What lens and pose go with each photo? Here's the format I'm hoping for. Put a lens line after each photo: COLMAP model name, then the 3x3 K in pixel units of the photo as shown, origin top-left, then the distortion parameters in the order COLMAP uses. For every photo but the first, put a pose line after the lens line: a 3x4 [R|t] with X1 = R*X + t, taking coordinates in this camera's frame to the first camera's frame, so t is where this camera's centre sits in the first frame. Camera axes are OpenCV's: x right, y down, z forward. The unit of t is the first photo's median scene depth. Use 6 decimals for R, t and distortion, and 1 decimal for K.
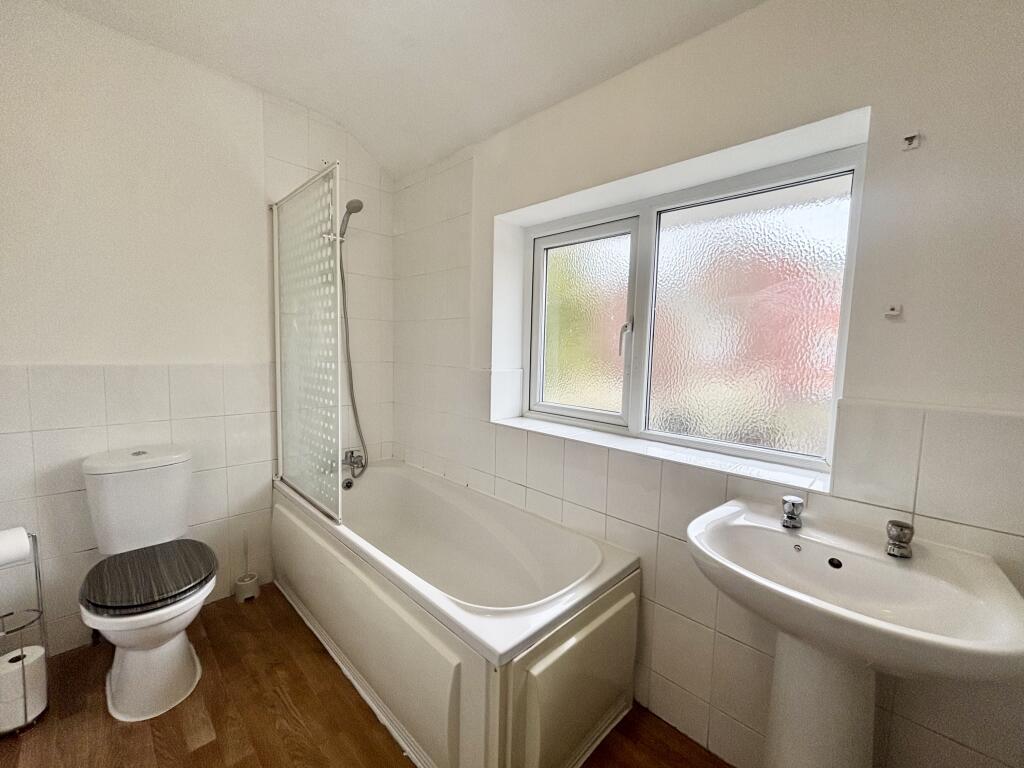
lens RADIAL K [[417.2, 0, 503.3], [0, 417.2, 384.4], [0, 0, 1]] dist [0.003293, 0.000416]
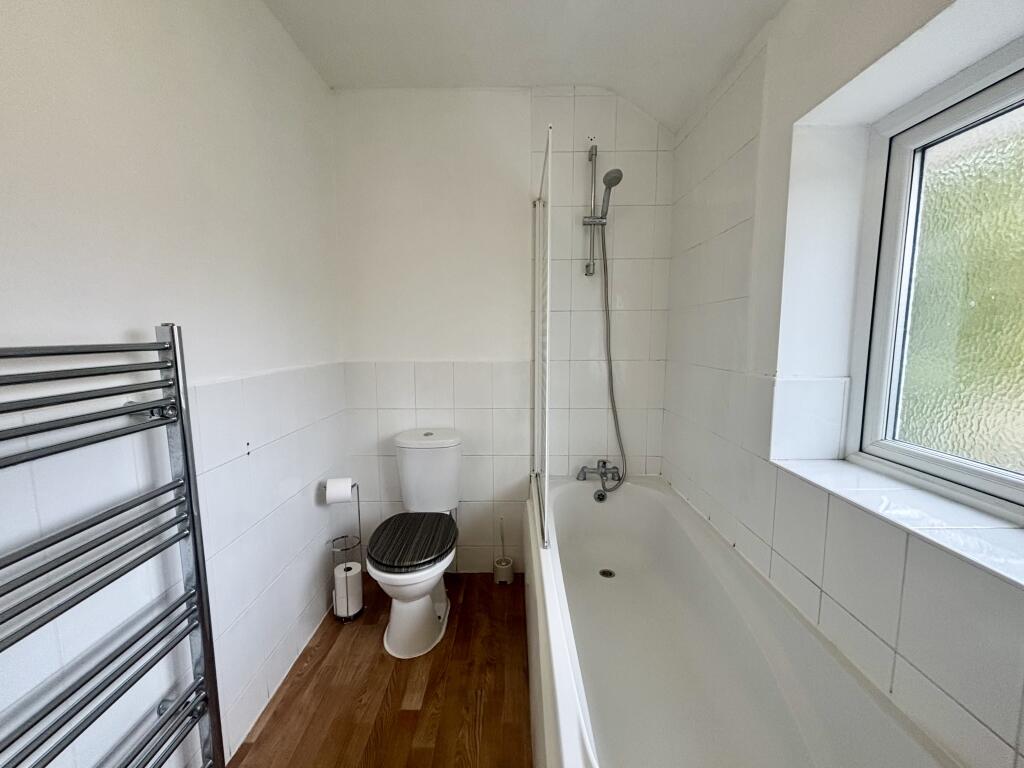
lens RADIAL K [[417.2, 0, 510.3], [0, 417.2, 380.7], [0, 0, 1]] dist [0.003293, 0.000416]
pose [[0.691657, 0.051118, -0.720414, 0.144527], [-0.036687, 0.998691, 0.035641, -0.038371], [0.721293, 0.001778, 0.692627, 0.277322]]
